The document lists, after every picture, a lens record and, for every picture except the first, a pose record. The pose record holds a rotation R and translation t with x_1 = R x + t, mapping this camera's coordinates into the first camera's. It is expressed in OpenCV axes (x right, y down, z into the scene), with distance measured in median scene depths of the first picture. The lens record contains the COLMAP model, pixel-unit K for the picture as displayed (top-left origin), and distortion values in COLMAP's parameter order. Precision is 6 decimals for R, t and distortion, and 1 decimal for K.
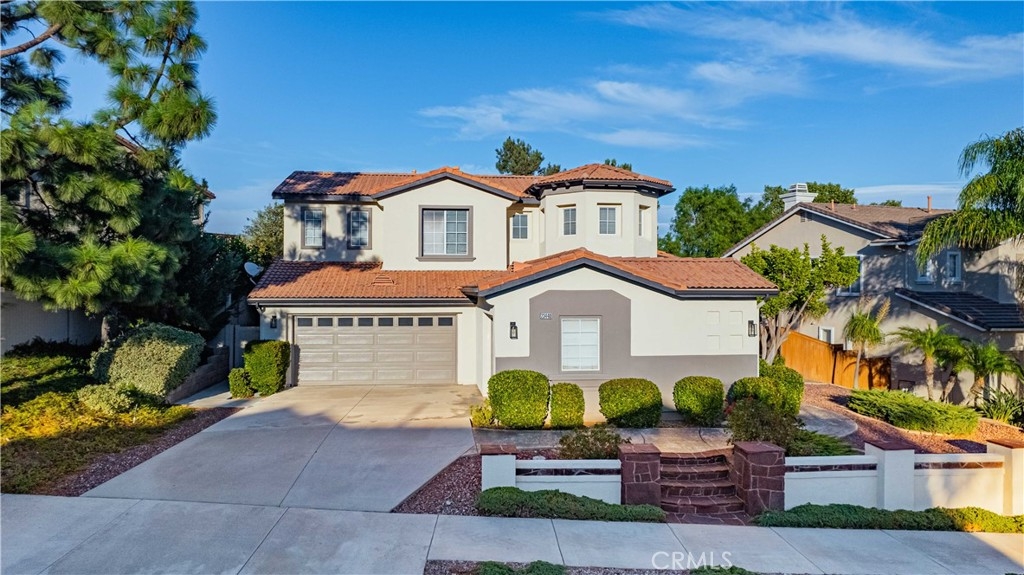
lens RADIAL K [[706.3, 0, 501.9], [0, 706.3, 289.7], [0, 0, 1]] dist [-0.020125, 0.010201]
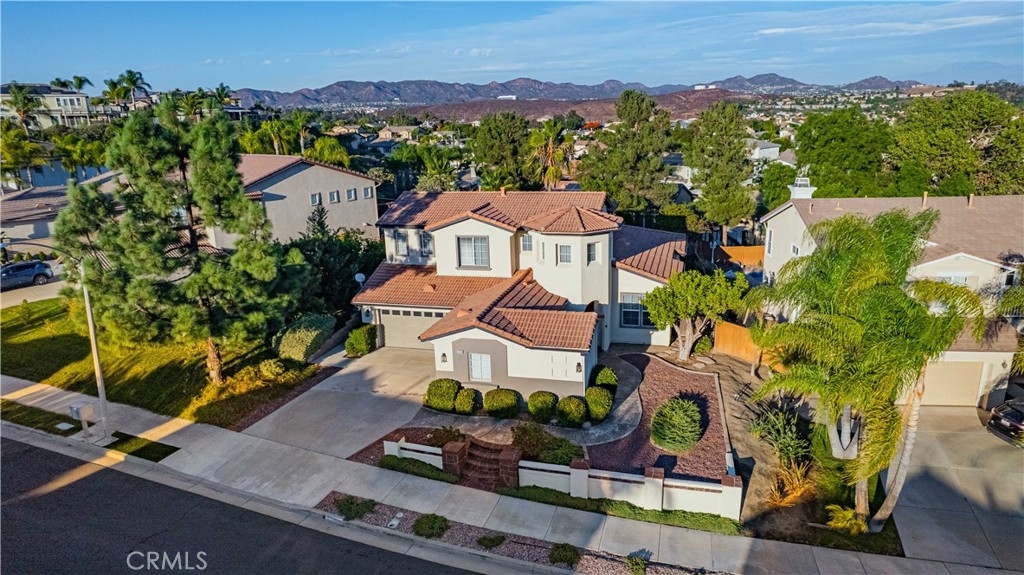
lens RADIAL K [[656.2, 0, 513.7], [0, 656.2, 290.0], [0, 0, 1]] dist [-0.022939, 0.022231]
pose [[0.924497, 0.068708, -0.374945, 0.621113], [0.033712, 0.965029, 0.259965, -0.420454], [0.379695, -0.252977, 0.889851, -0.306725]]
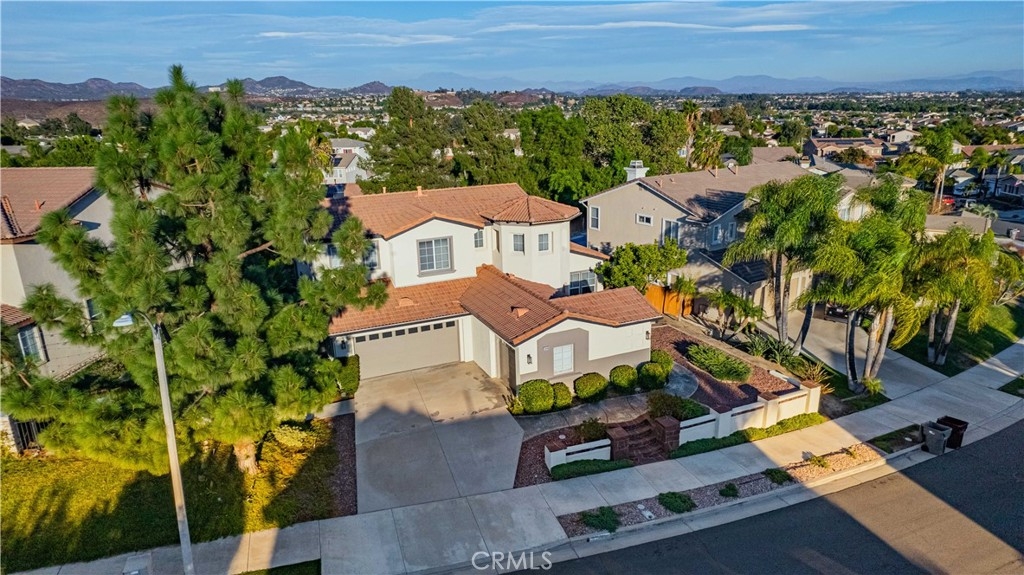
lens RADIAL K [[656.2, 0, 515.3], [0, 656.2, 286.9], [0, 0, 1]] dist [-0.022939, 0.022231]
pose [[0.951458, -0.109418, 0.287672, -0.358382], [0.027728, 0.961345, 0.273946, -0.432541], [-0.306527, -0.252672, 0.917714, -0.339413]]
